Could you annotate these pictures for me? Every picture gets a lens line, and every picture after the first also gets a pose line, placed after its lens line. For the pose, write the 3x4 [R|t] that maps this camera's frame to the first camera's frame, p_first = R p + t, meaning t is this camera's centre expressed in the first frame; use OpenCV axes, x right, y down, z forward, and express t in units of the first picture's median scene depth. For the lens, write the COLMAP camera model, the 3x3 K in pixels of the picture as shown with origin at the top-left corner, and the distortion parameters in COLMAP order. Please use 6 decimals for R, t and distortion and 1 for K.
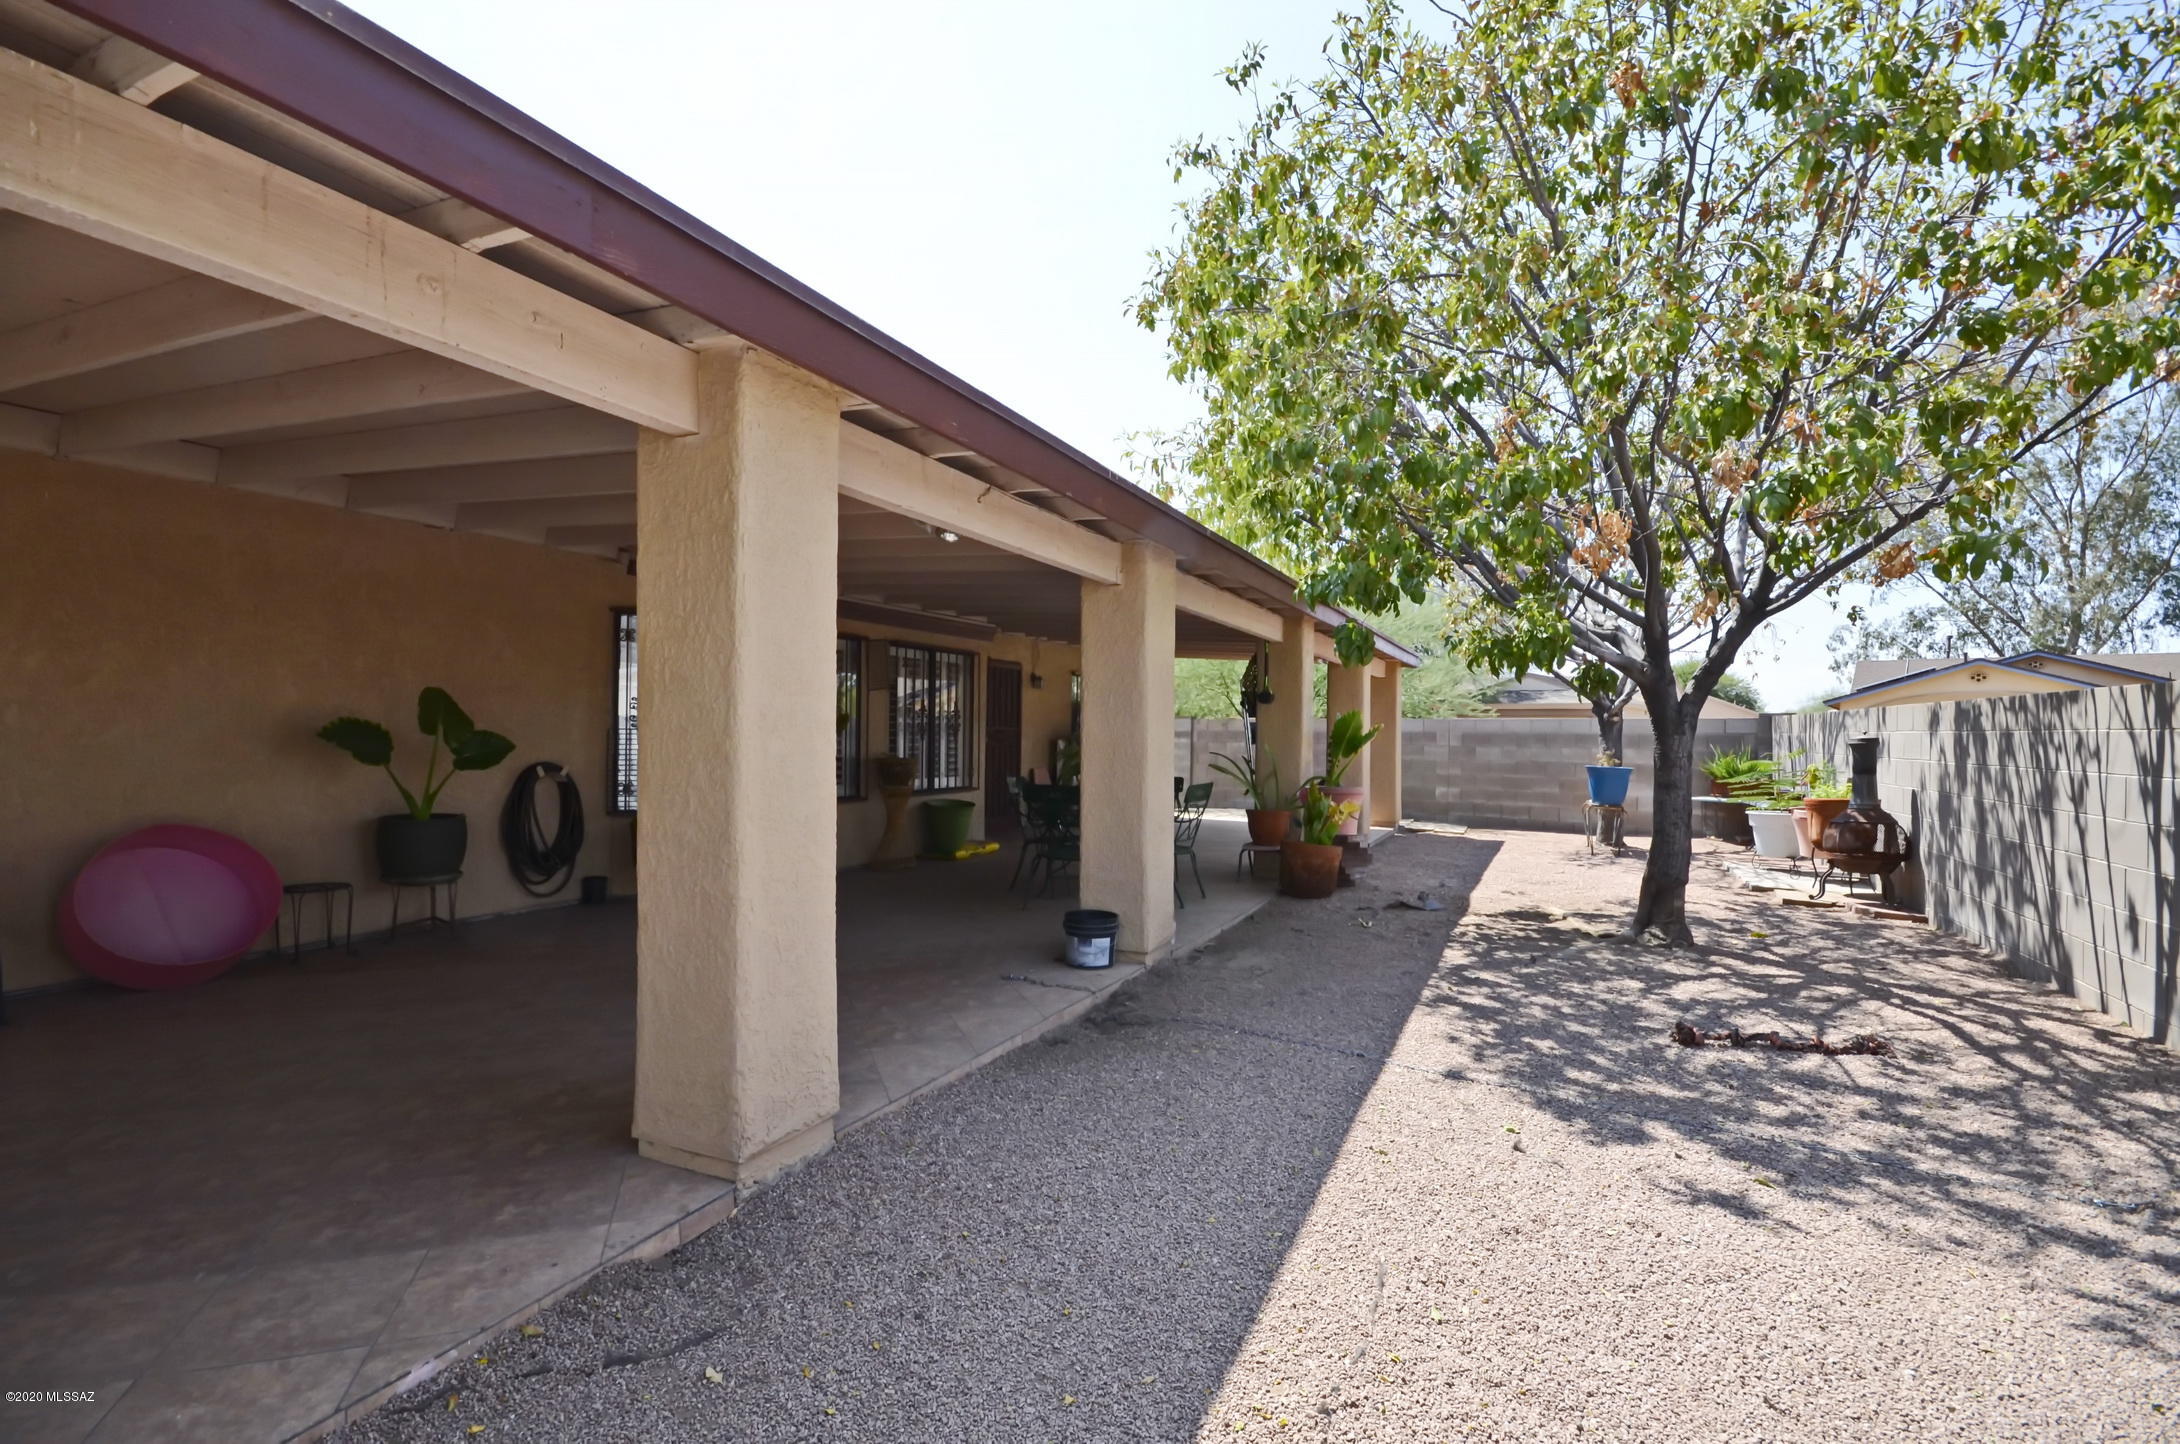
lens RADIAL K [[974.3, 0, 1085.2], [0, 974.3, 728.7], [0, 0, 1]] dist [-0.008042, -0.002921]
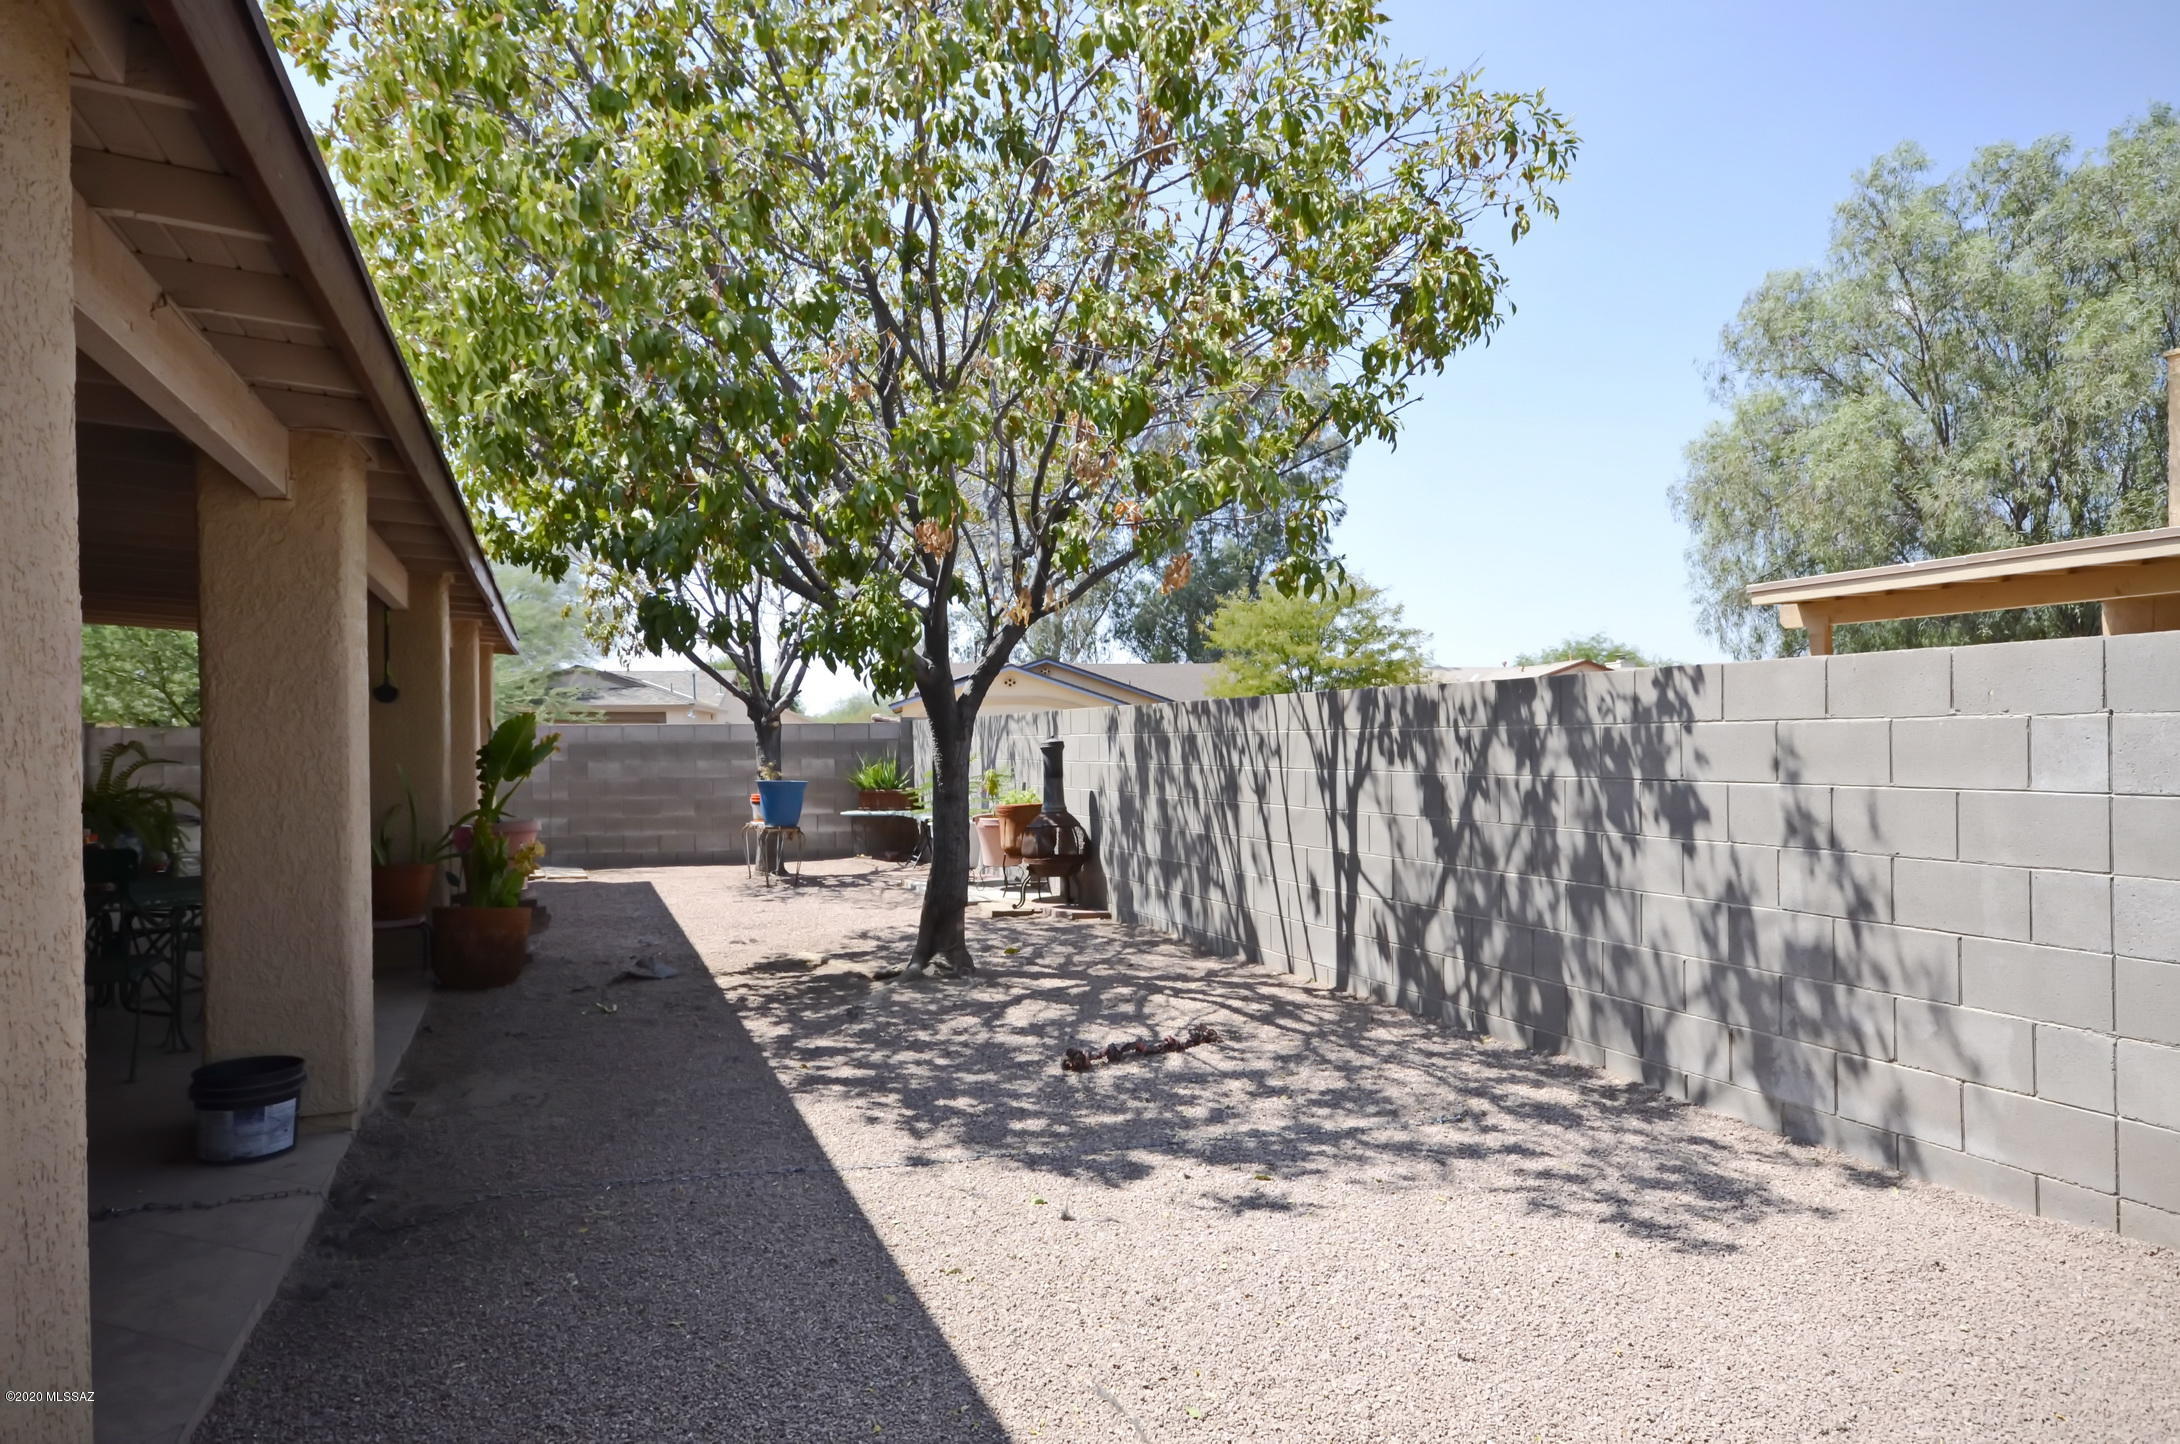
lens RADIAL K [[1278.4, 0, 1091.2], [0, 1278.4, 727.5], [0, 0, 1]] dist [0.000571, 0.004366]
pose [[0.666118, -0.005286, 0.745828, -0.285650], [0.011395, 0.999930, -0.003091, -0.001332], [-0.745759, 0.010558, 0.666132, 0.157572]]
